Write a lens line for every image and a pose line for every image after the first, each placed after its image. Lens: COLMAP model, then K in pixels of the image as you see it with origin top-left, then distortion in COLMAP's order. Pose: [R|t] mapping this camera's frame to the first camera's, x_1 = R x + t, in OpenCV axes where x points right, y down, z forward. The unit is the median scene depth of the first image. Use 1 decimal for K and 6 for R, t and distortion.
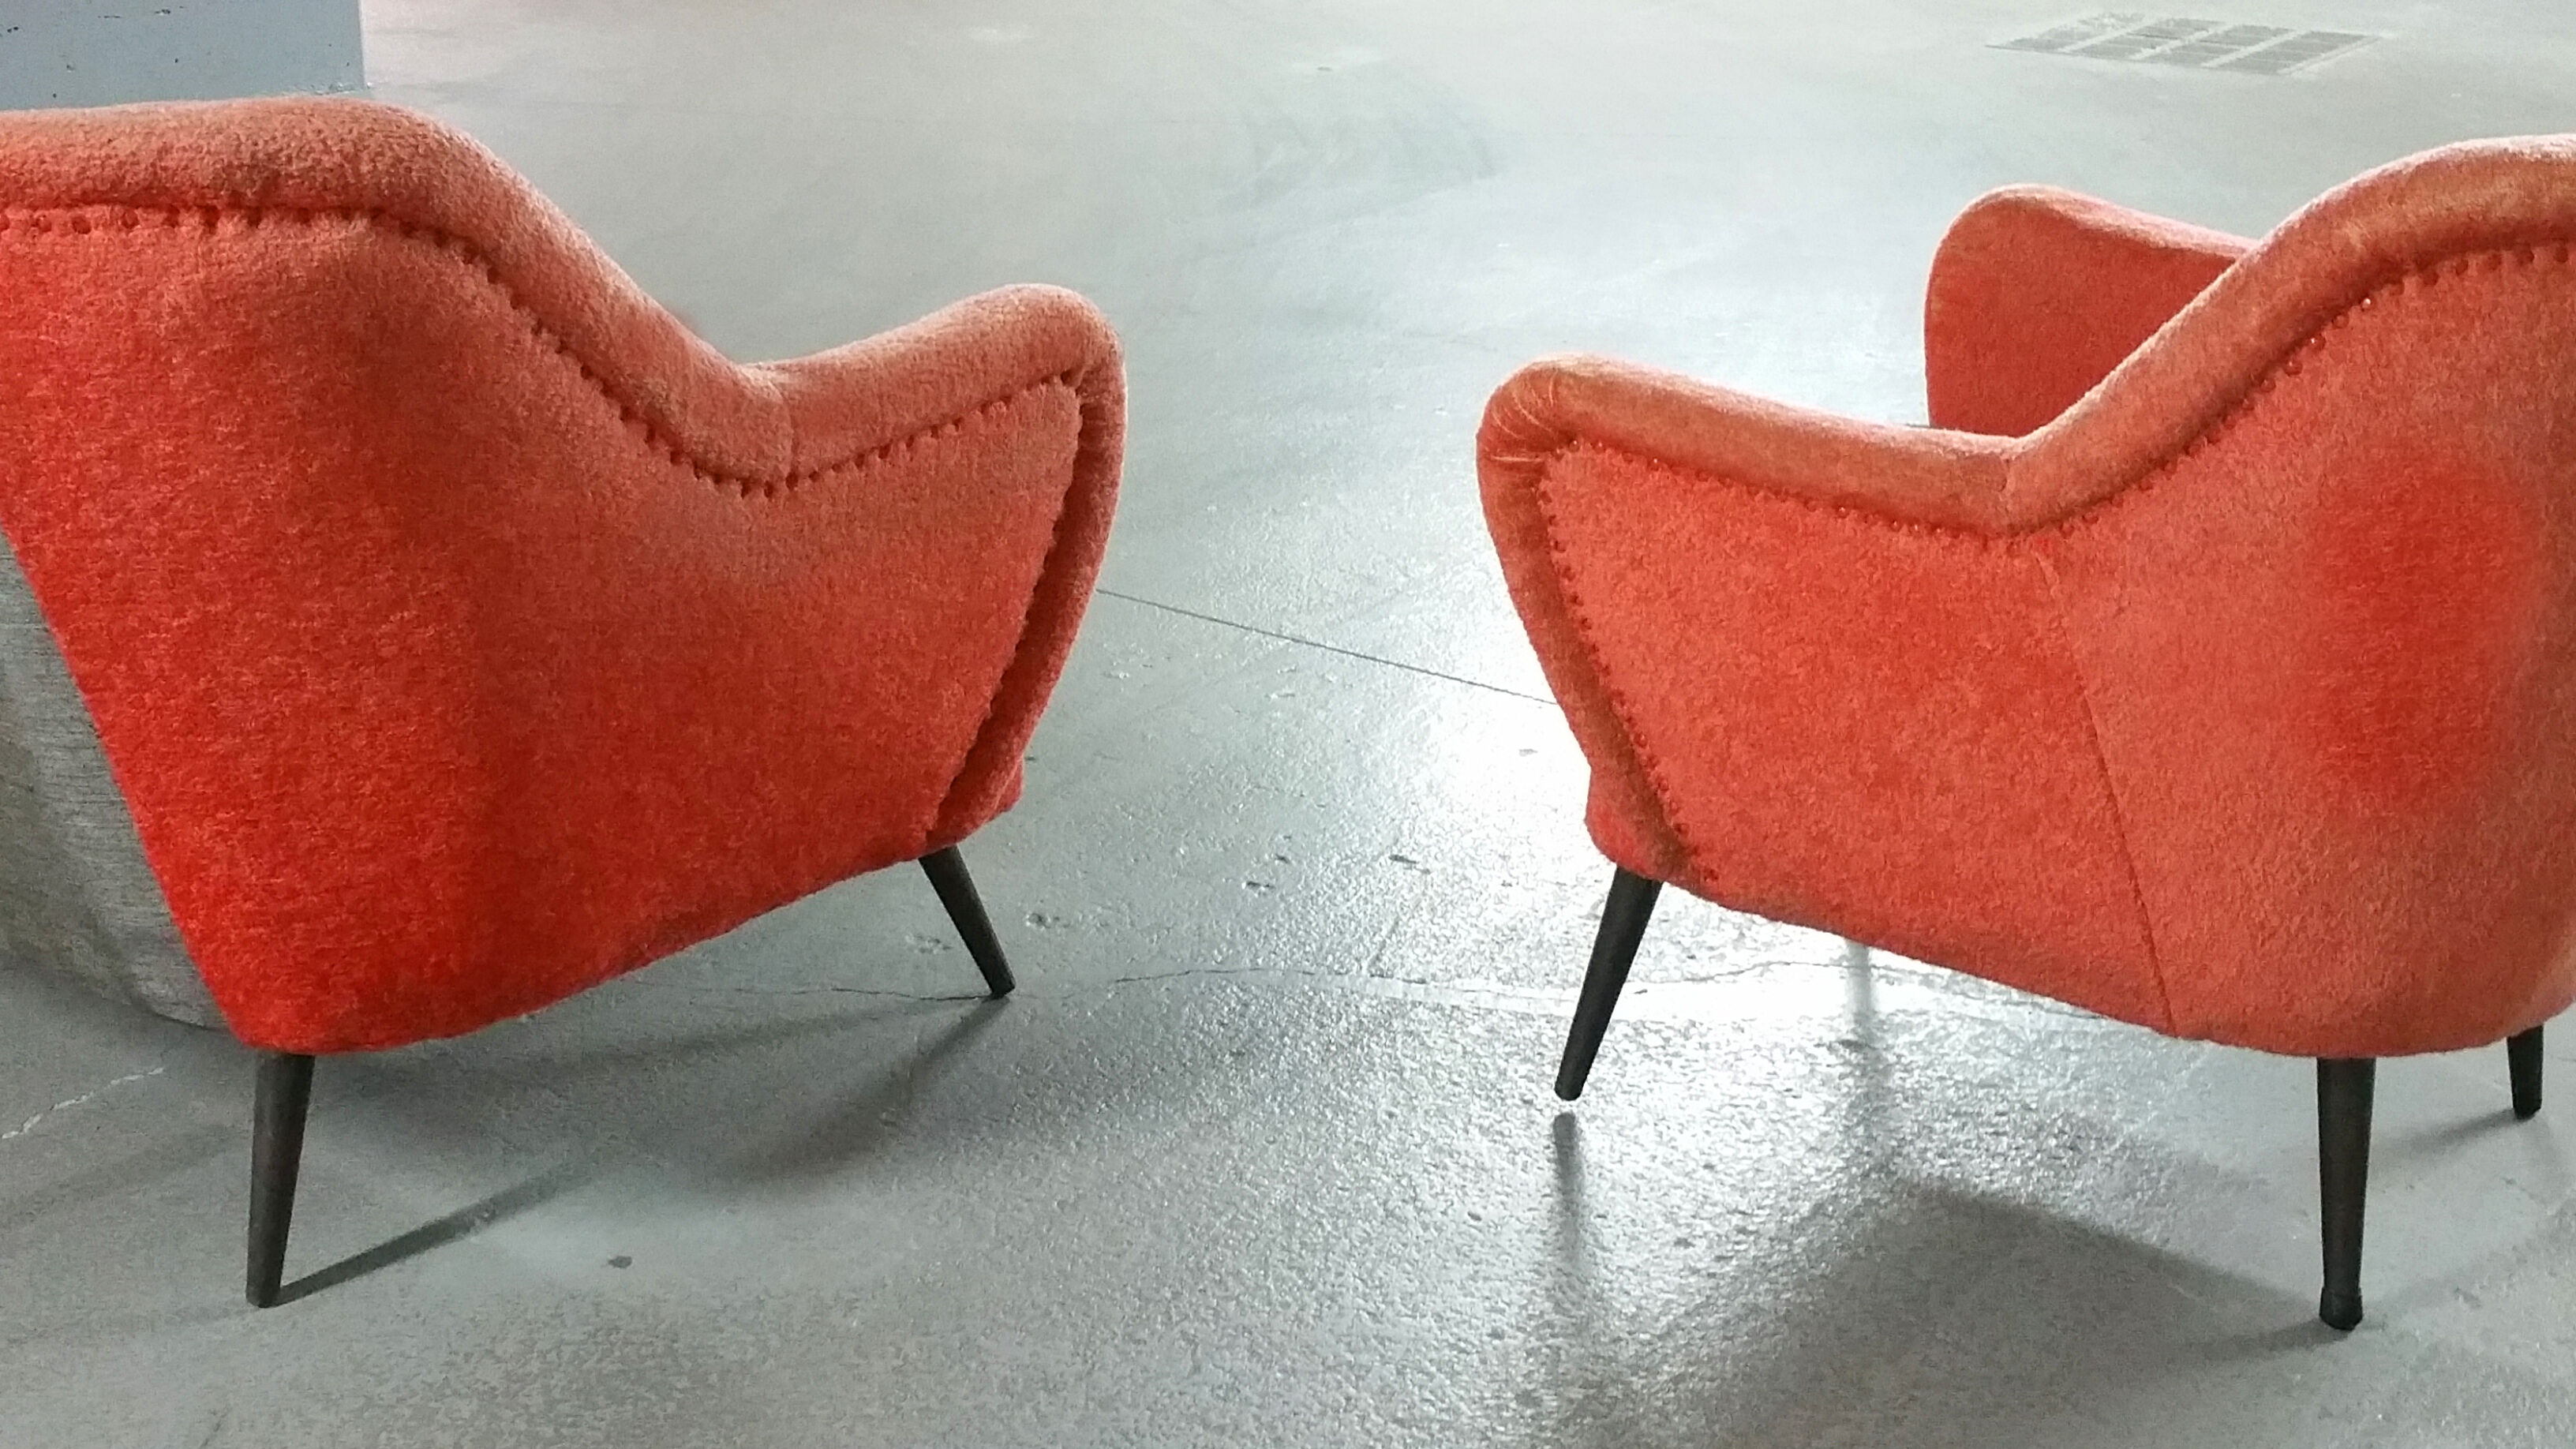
lens RADIAL K [[3771.9, 0, 1322.9], [0, 3771.9, 724.8], [0, 0, 1]] dist [0.128218, -0.107517]
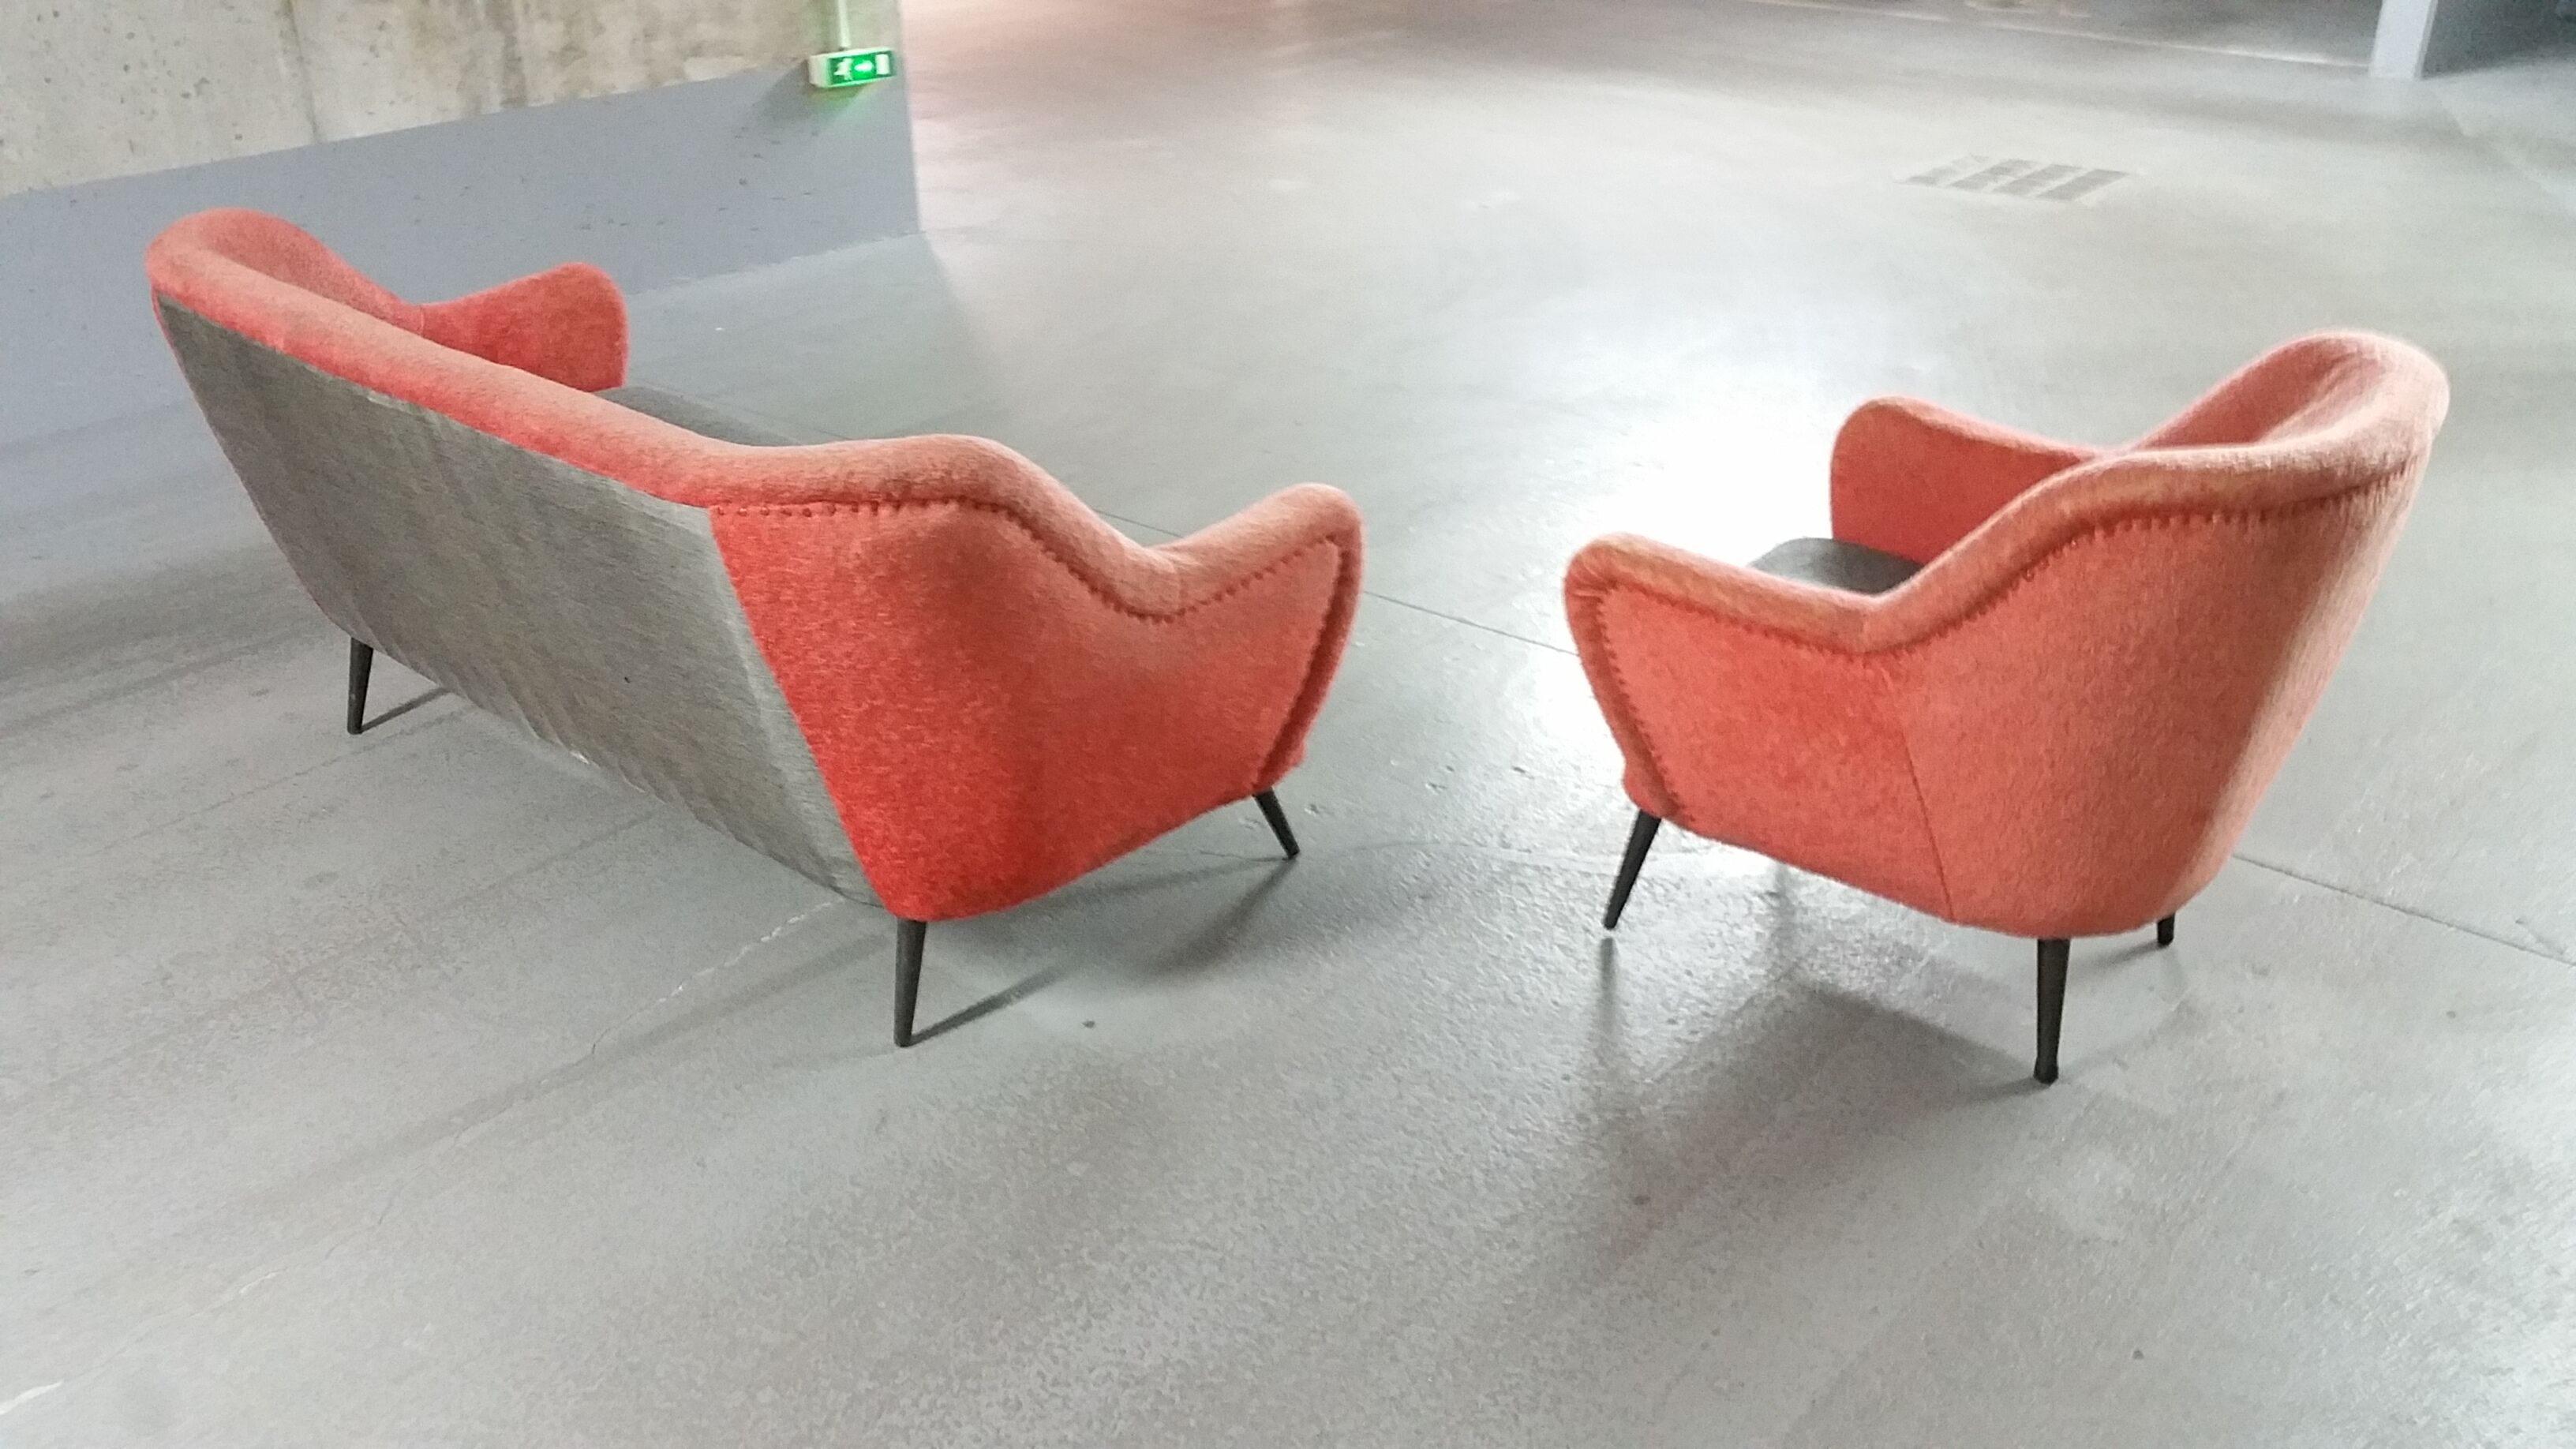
lens RADIAL K [[2295.9, 0, 1282.7], [0, 2295.9, 730.8], [0, 0, 1]] dist [0.154676, -0.344256]
pose [[0.996414, 0.011441, -0.083830, 0.001423], [-0.002566, 0.994446, 0.105221, -0.121700], [0.084568, -0.104629, 0.990909, -0.091830]]
